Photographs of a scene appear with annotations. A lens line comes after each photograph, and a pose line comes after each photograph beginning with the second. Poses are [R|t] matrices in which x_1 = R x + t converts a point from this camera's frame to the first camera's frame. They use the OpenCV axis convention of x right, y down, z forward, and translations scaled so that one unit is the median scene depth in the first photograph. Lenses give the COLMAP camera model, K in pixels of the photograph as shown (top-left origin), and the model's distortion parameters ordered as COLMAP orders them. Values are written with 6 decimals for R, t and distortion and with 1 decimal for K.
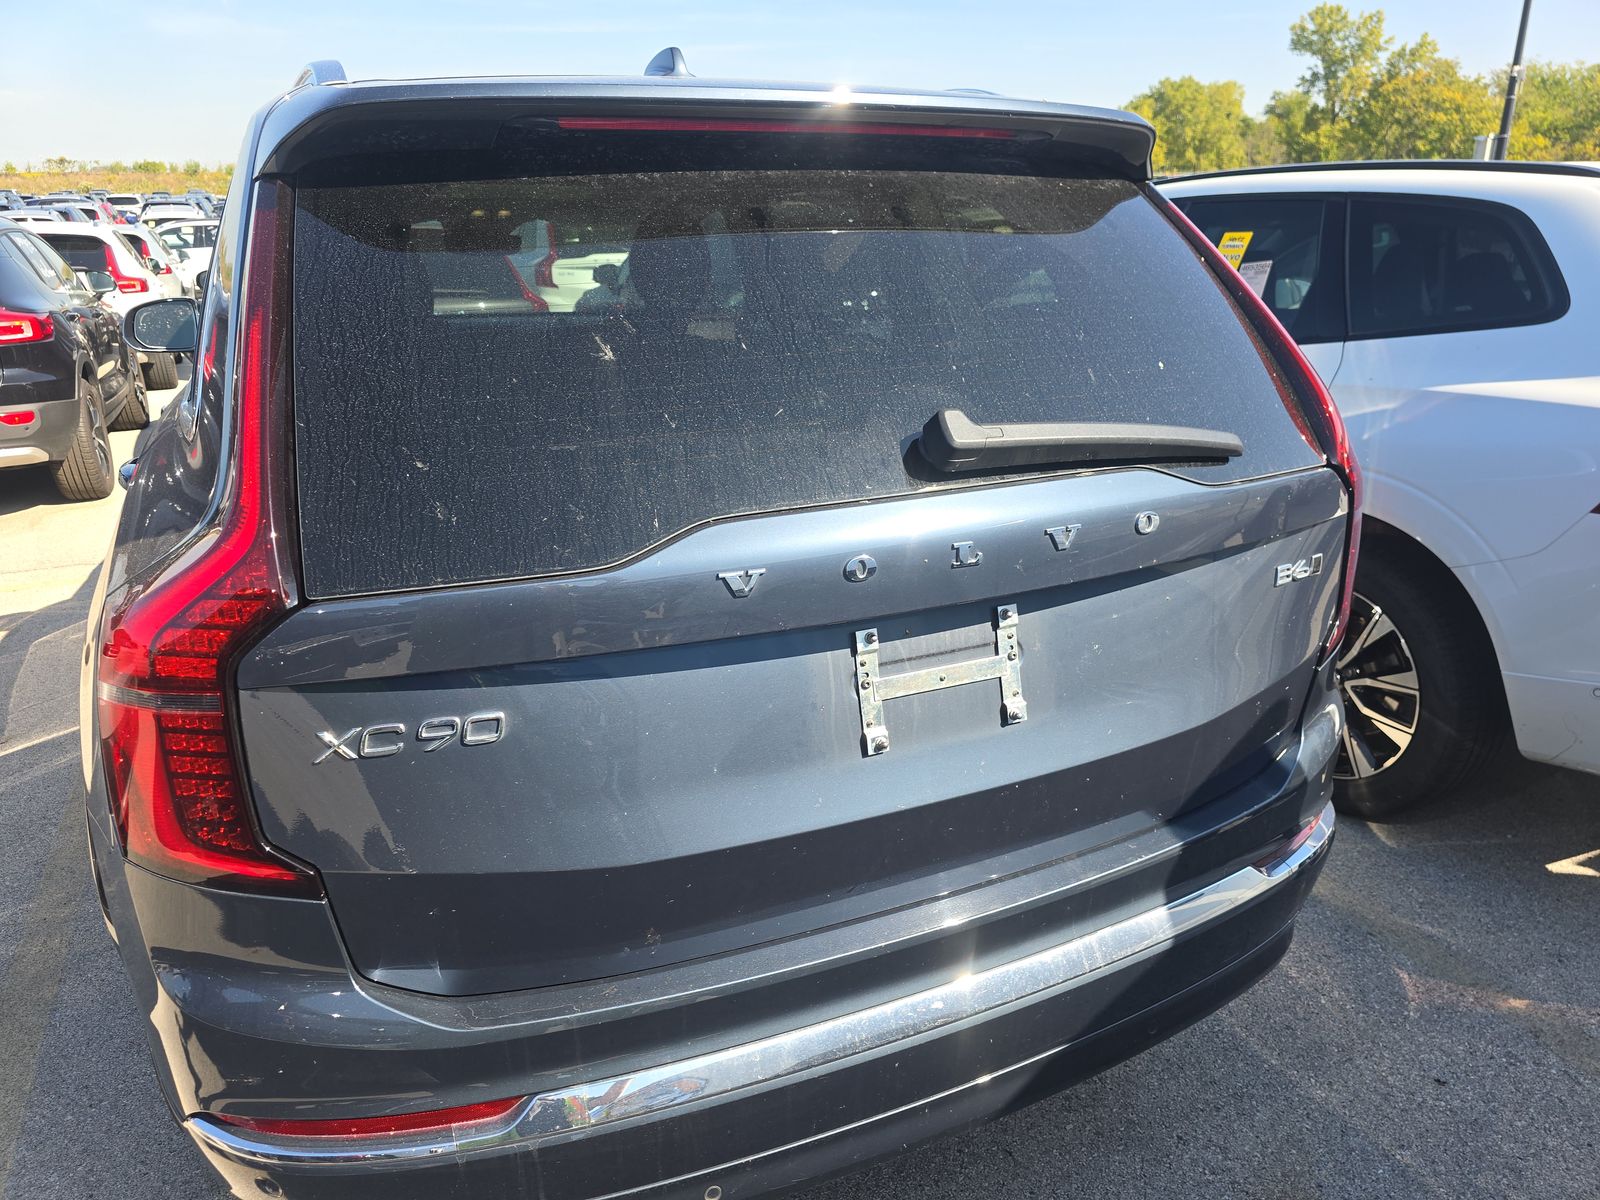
lens RADIAL K [[1080.7, 0, 802.1], [0, 1080.7, 590.3], [0, 0, 1]] dist [0.041730, -0.037012]
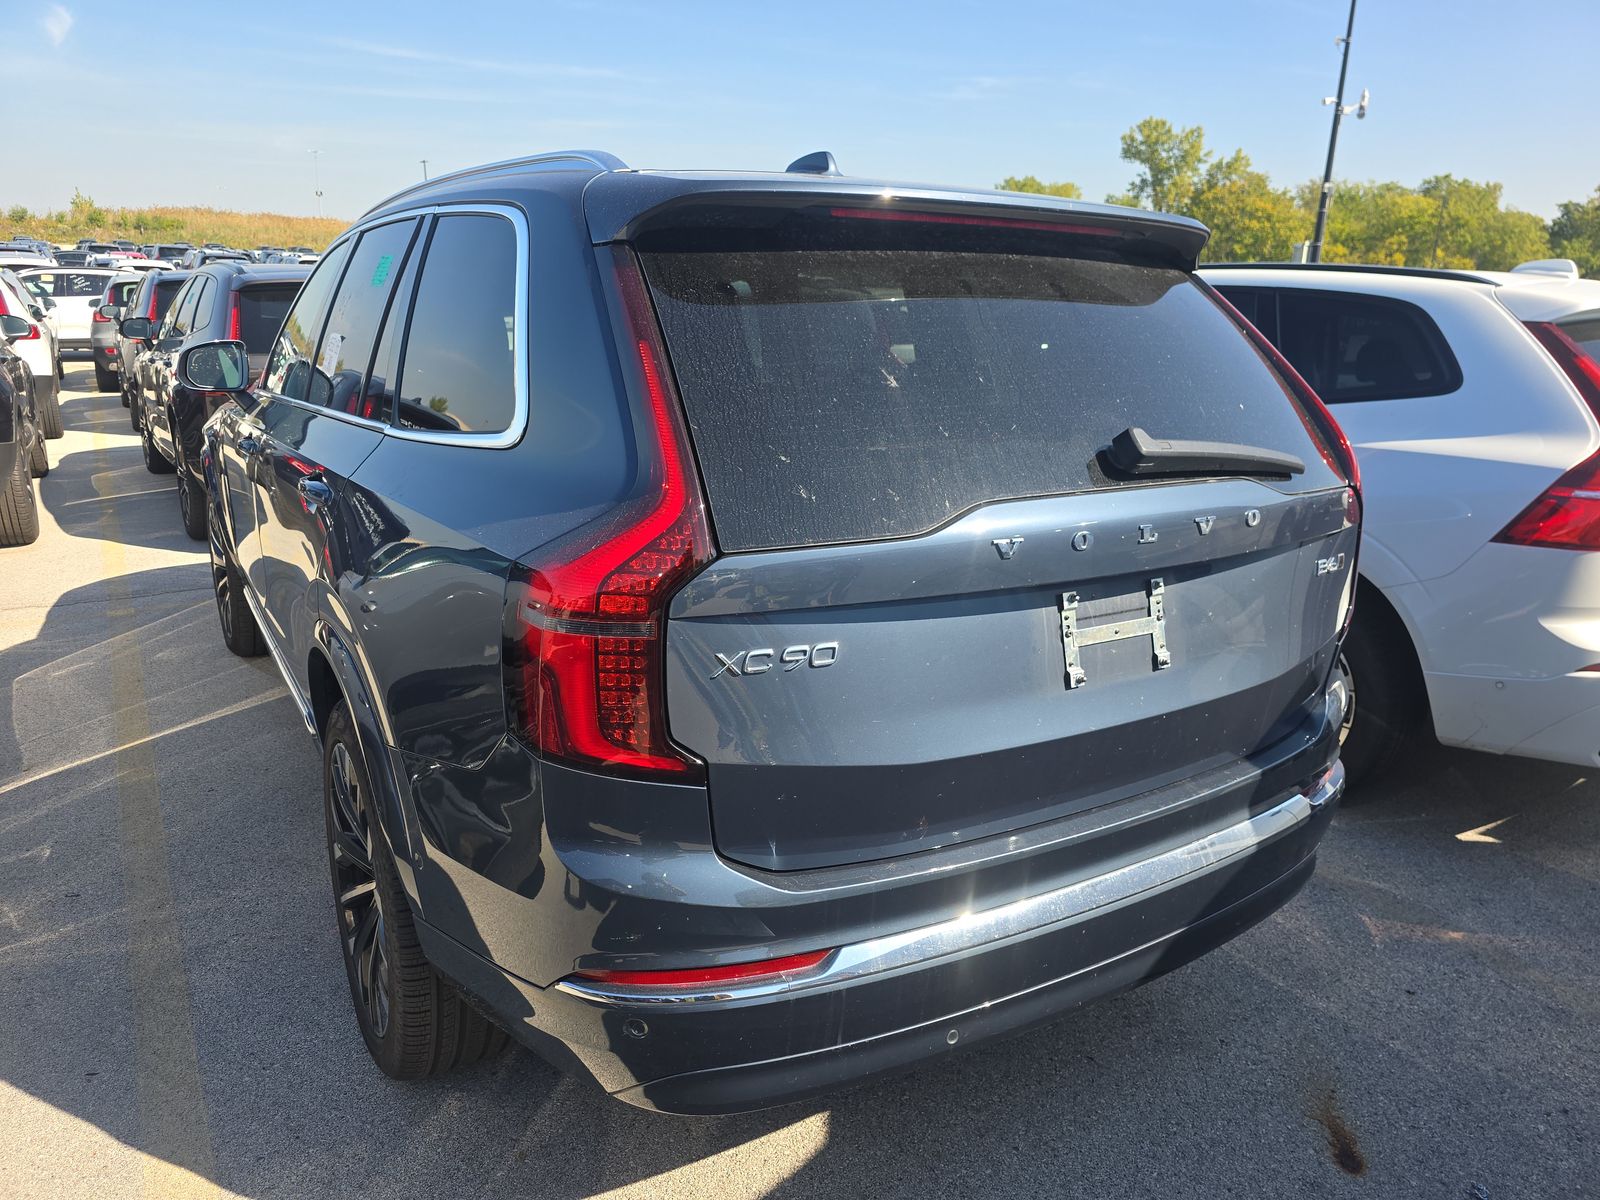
lens RADIAL K [[1080.7, 0, 802.1], [0, 1080.7, 590.3], [0, 0, 1]] dist [0.041730, -0.037012]
pose [[0.991720, 0.003756, 0.128361, -0.253820], [0.004371, 0.998005, -0.062978, 0.067460], [-0.128341, 0.063018, 0.989726, -0.162416]]
